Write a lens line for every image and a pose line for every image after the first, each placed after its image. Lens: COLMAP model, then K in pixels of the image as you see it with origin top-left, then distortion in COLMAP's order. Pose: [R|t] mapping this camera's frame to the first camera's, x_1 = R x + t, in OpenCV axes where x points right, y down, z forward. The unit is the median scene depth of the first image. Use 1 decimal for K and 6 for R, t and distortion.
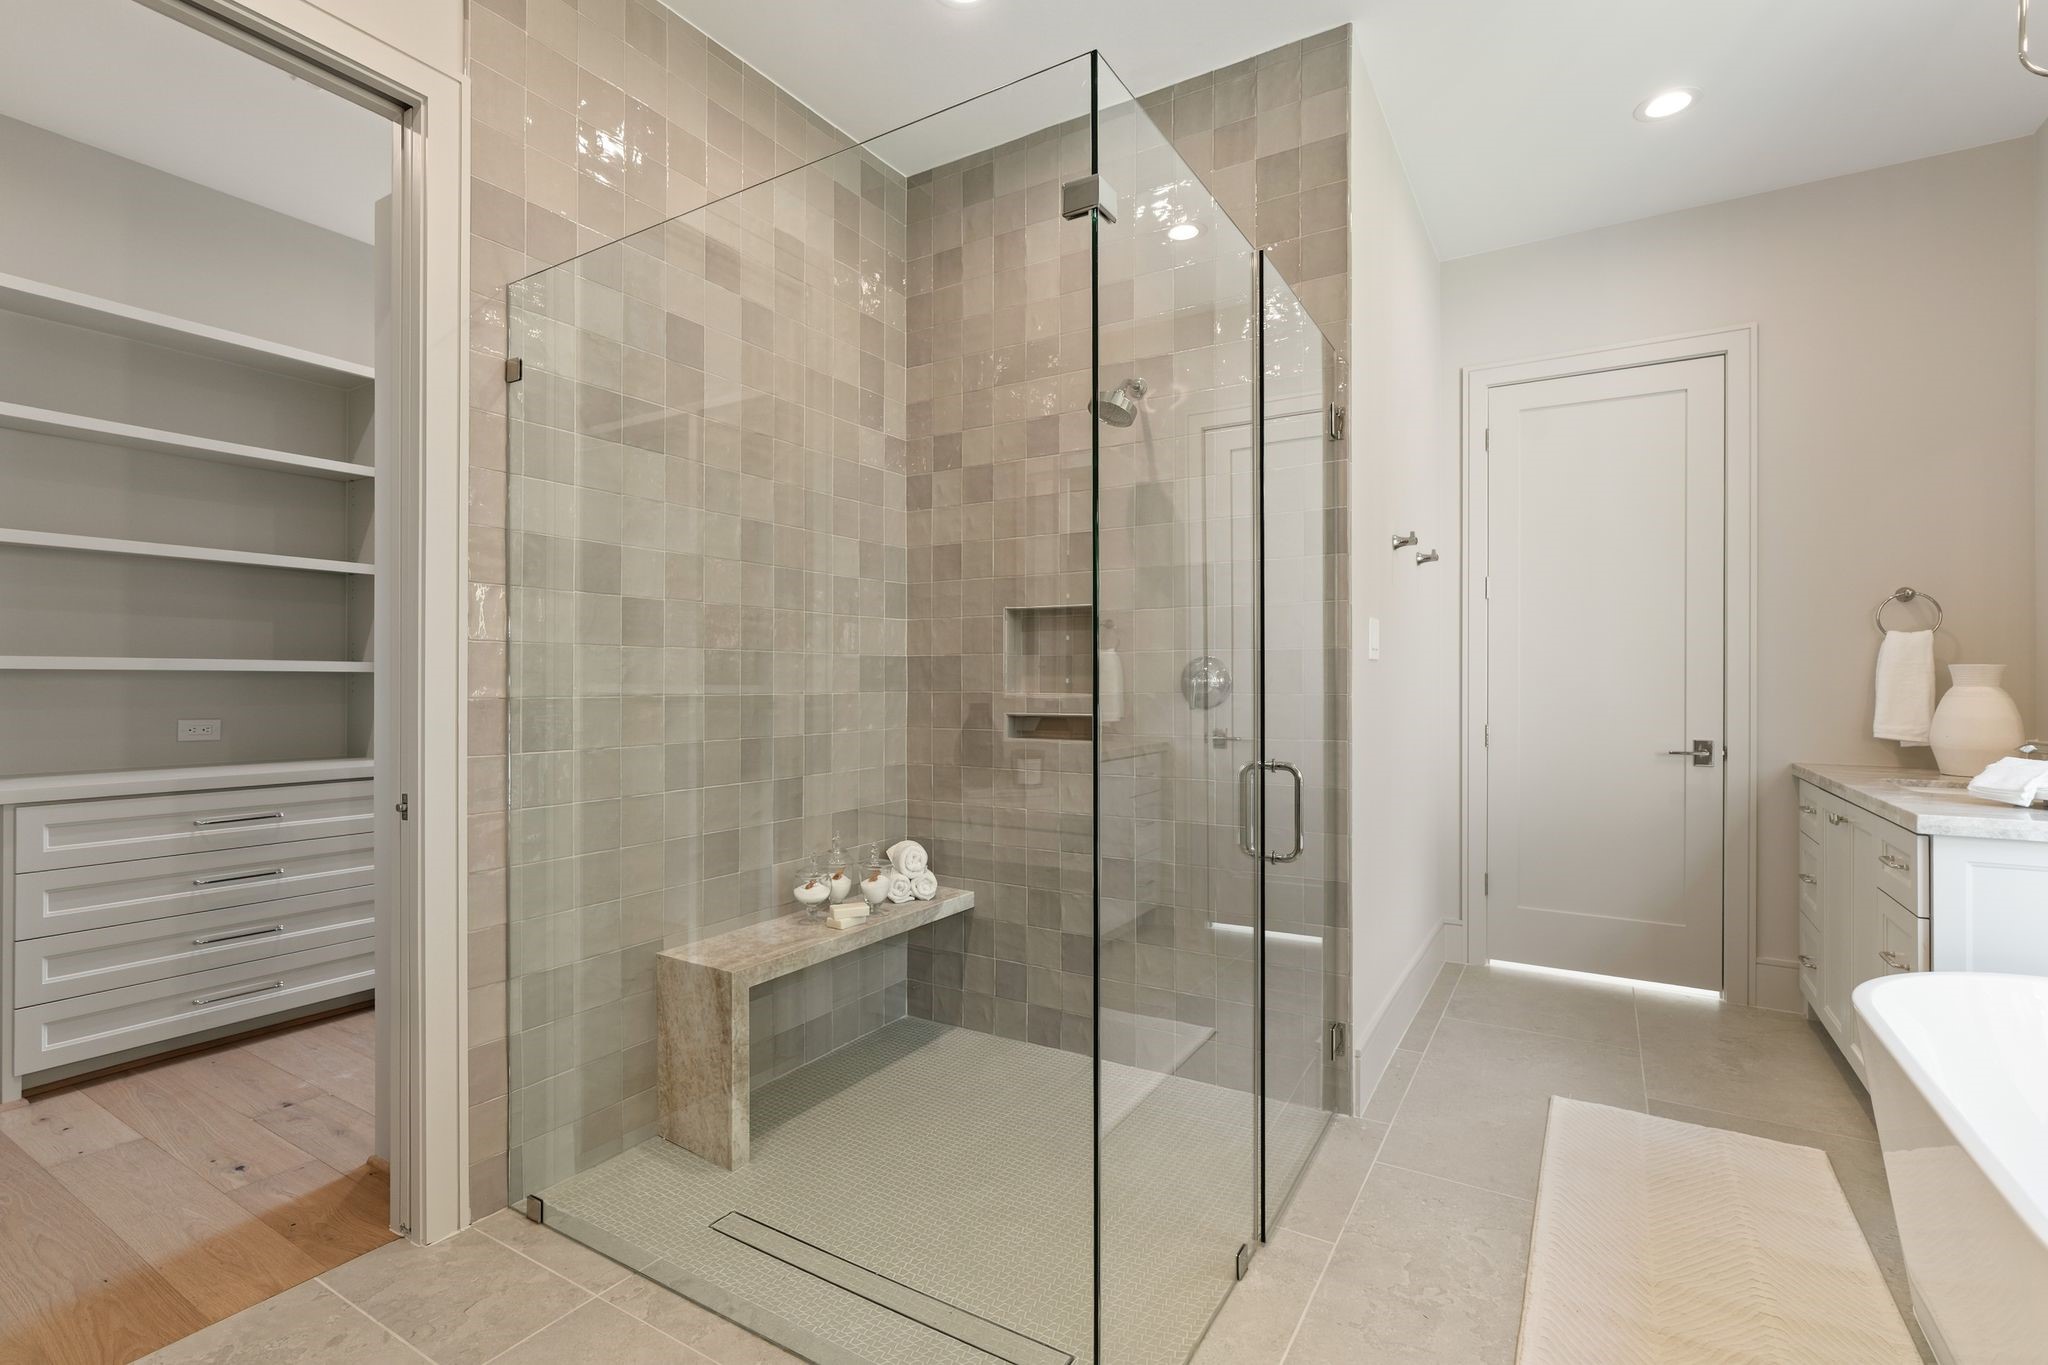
lens RADIAL K [[942.6, 0, 1016.9], [0, 942.6, 679.0], [0, 0, 1]] dist [-0.008004, 0.000057]
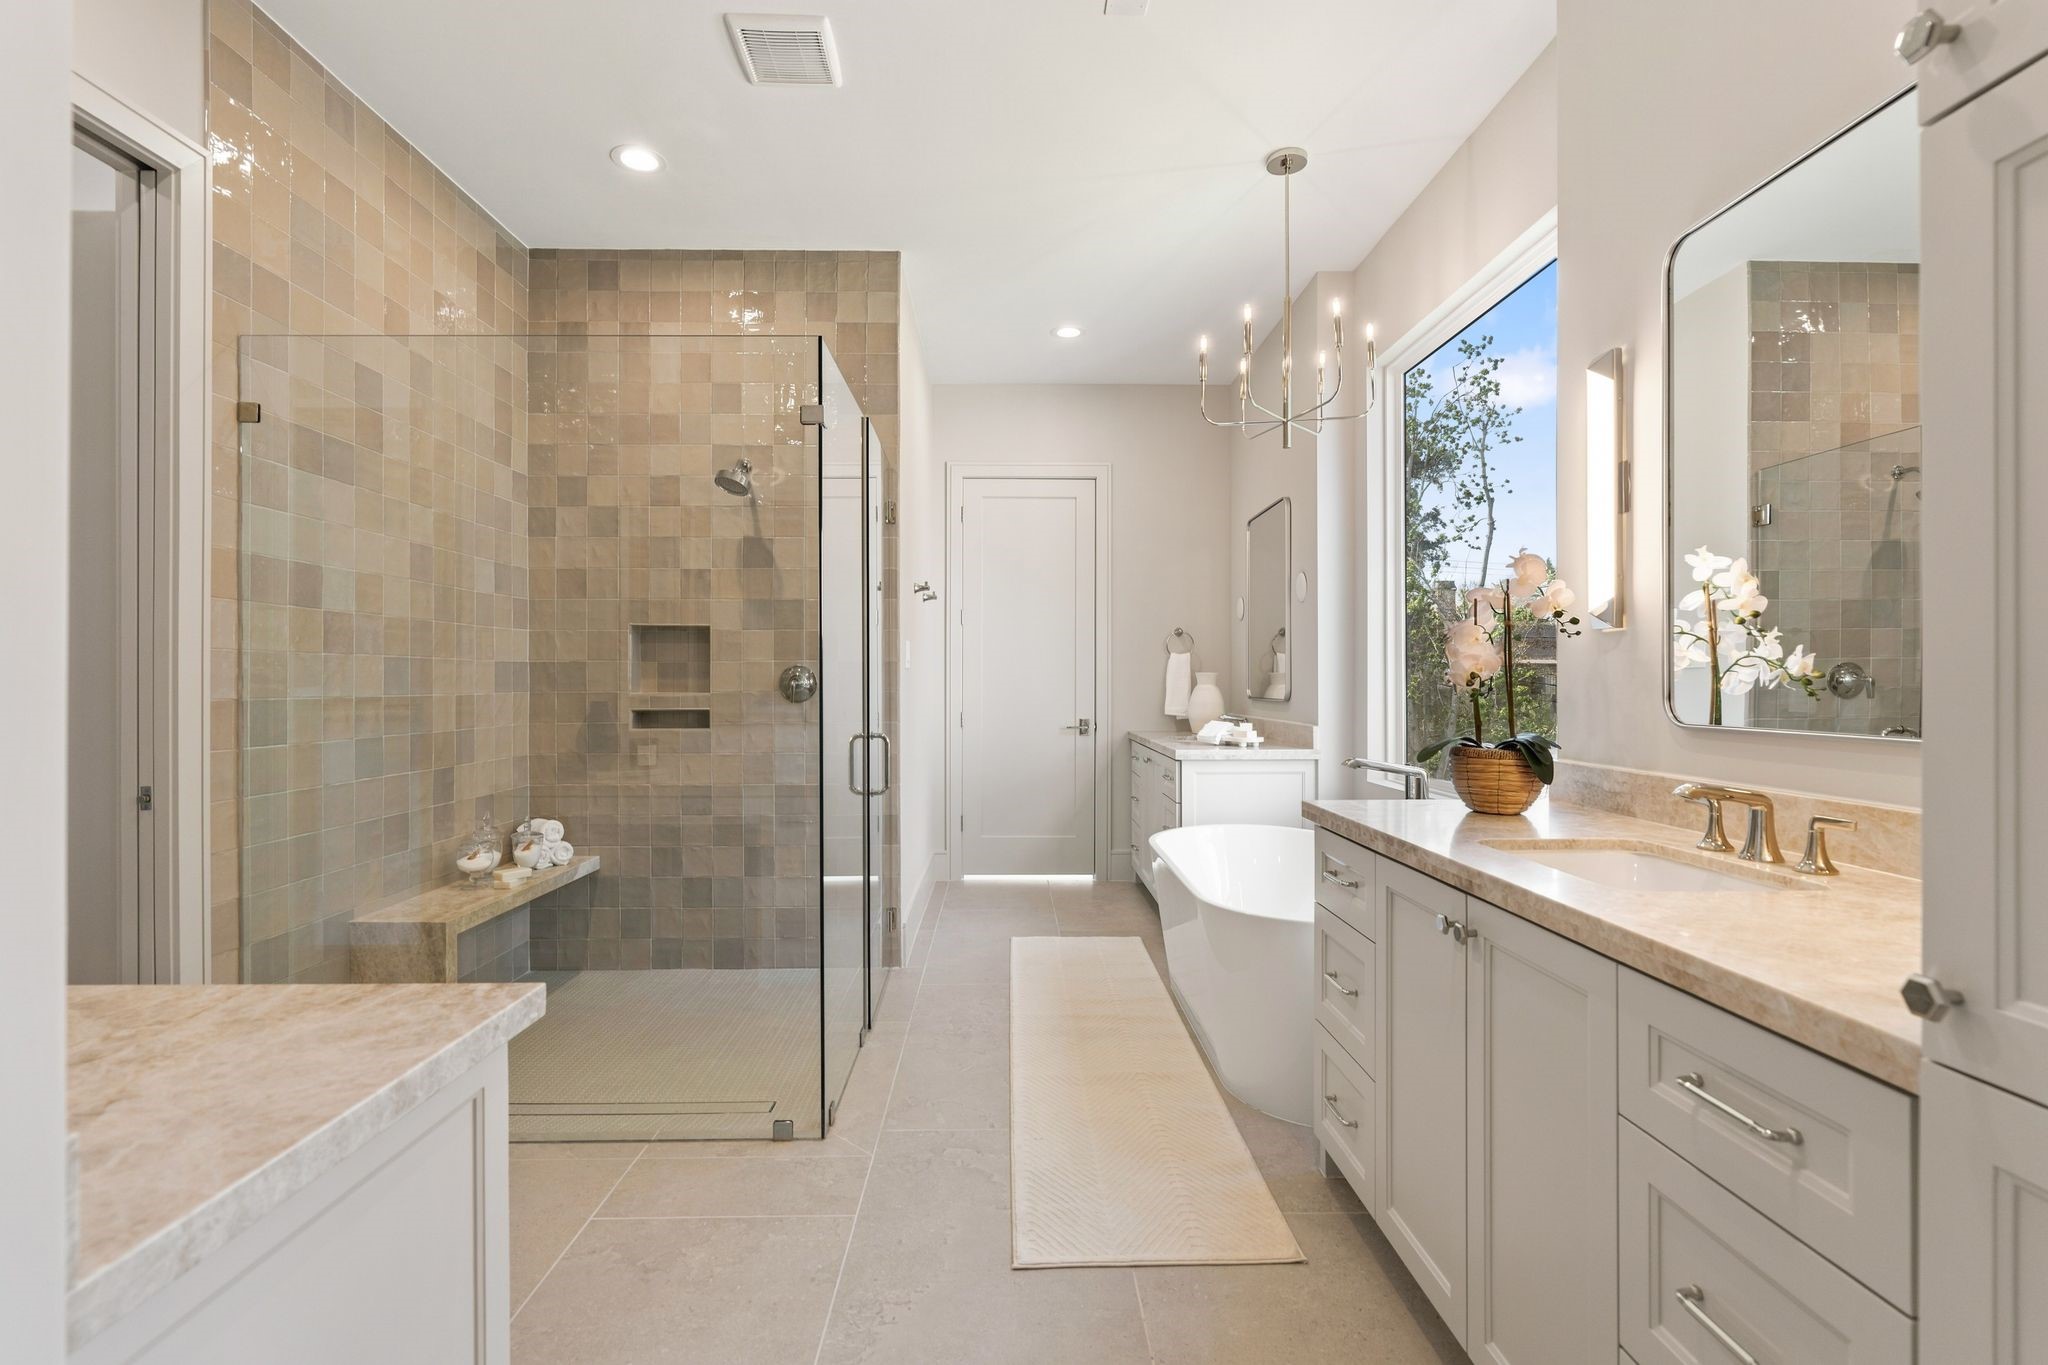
lens RADIAL K [[942.6, 0, 1016.9], [0, 942.6, 679.0], [0, 0, 1]] dist [-0.008004, 0.000057]
pose [[0.843892, -0.000526, 0.536513, -0.261390], [0.000717, 1.000000, -0.000147, -0.002803], [-0.536512, 0.000509, 0.843892, -0.337874]]
